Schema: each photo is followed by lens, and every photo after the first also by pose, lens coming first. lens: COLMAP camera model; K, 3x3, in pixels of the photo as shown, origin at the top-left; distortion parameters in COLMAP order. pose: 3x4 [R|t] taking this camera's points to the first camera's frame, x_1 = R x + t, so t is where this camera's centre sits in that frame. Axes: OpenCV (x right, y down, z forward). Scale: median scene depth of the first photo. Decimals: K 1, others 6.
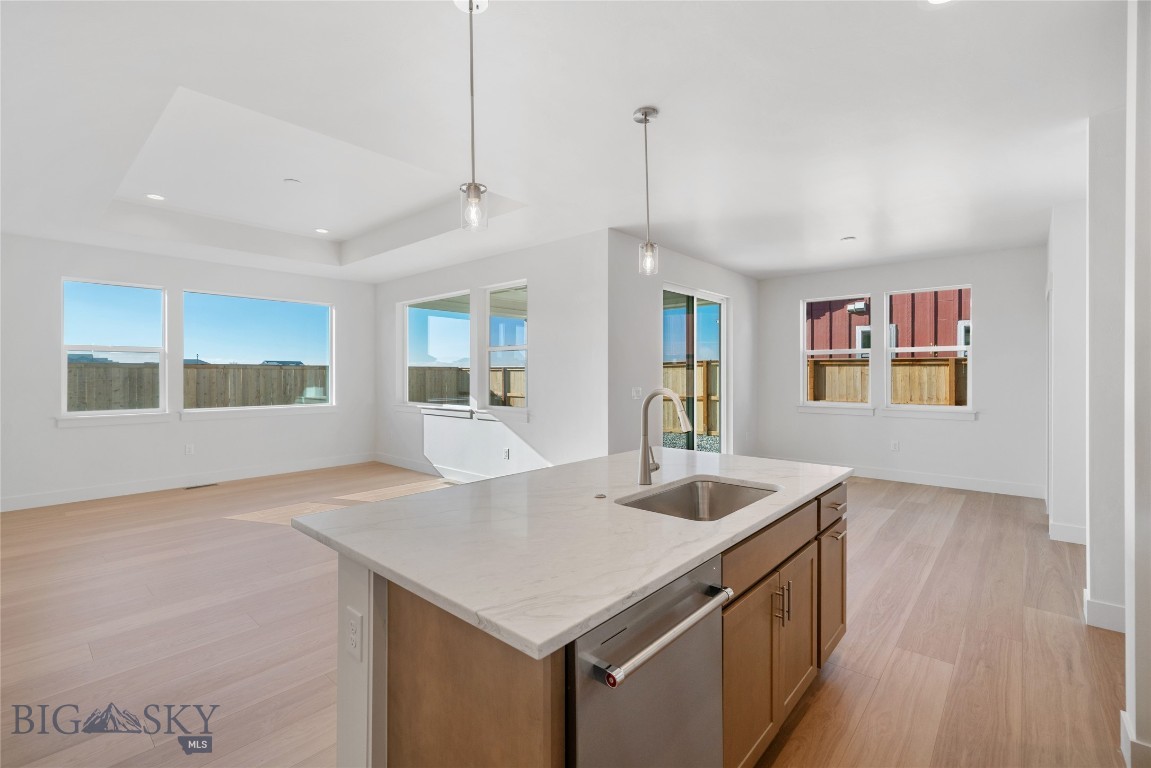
lens RADIAL K [[507.2, 0, 574.1], [0, 507.2, 373.4], [0, 0, 1]] dist [-0.003081, -0.000372]
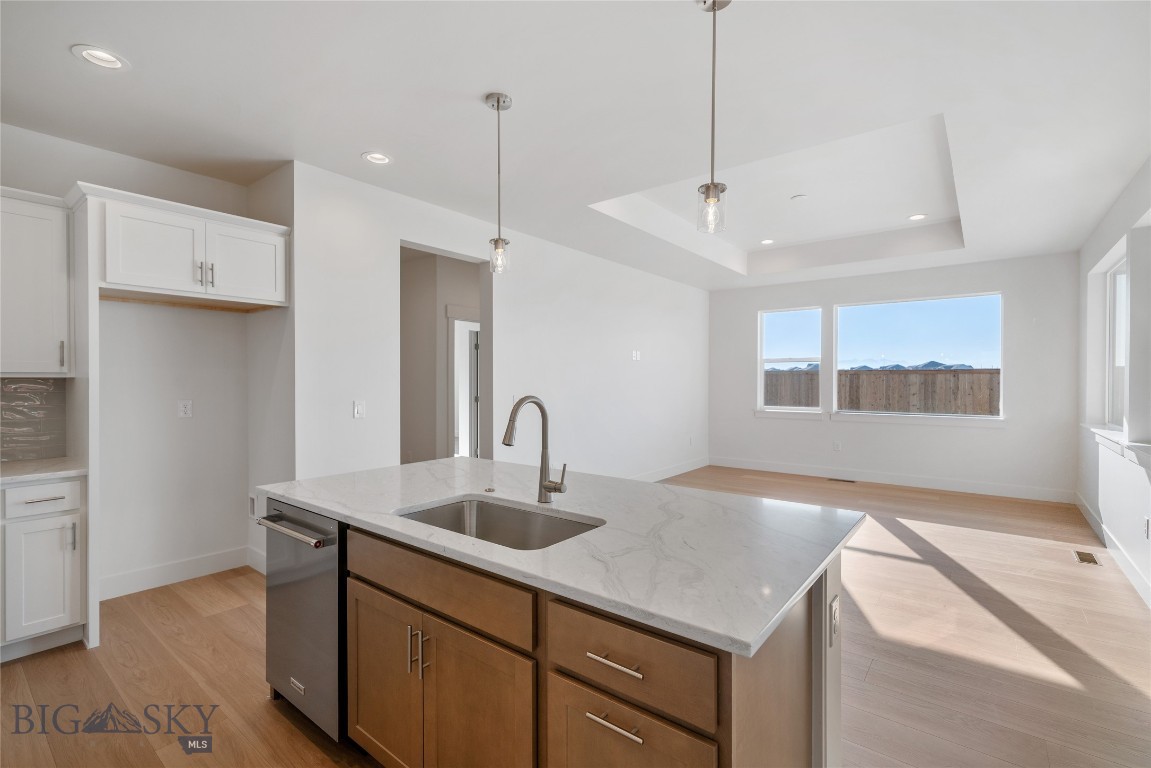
lens RADIAL K [[517.2, 0, 570.5], [0, 517.2, 379.2], [0, 0, 1]] dist [-0.002120, -0.000085]
pose [[0.053965, 0.001604, -0.998542, 0.289362], [-0.001330, 0.999998, 0.001534, -0.000257], [0.998542, 0.001245, 0.053967, 0.271412]]
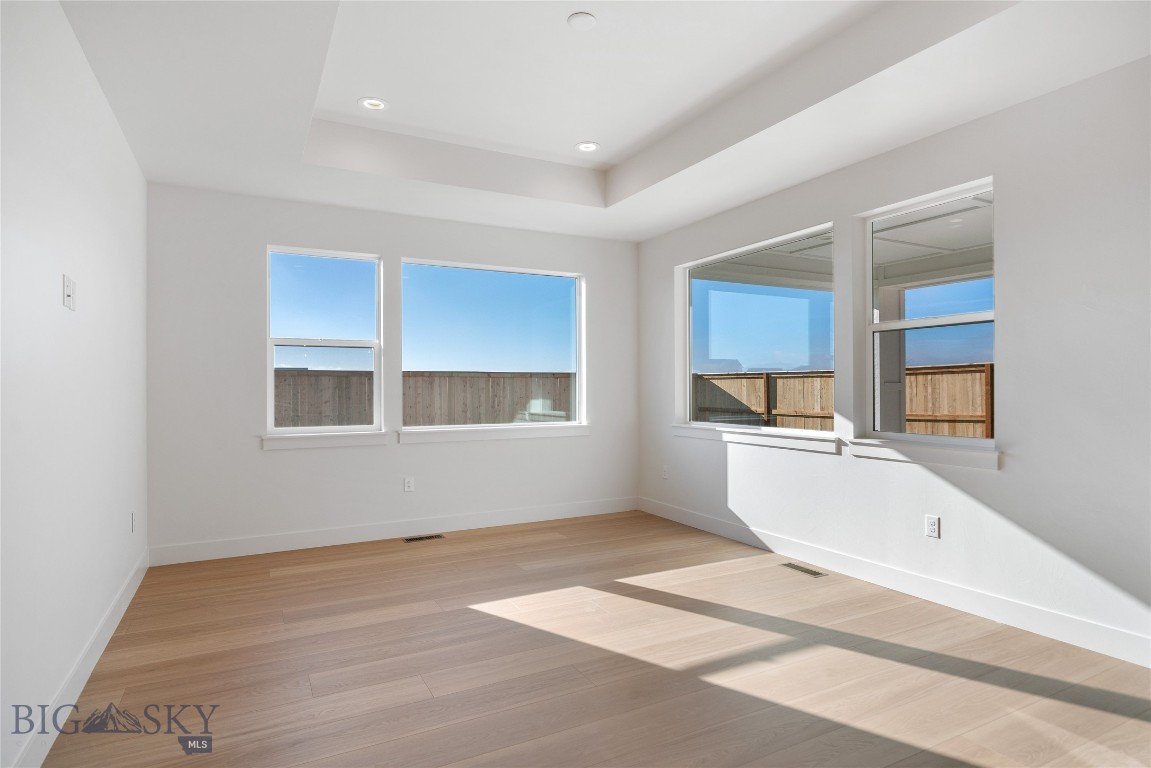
lens RADIAL K [[634.3, 0, 569.6], [0, 634.3, 383.1], [0, 0, 1]] dist [-0.002419, 0.000134]
pose [[0.932513, -0.005098, -0.361101, -0.185116], [0.003954, 0.999985, -0.003907, 0.010750], [0.361115, 0.002216, 0.932519, 0.204725]]
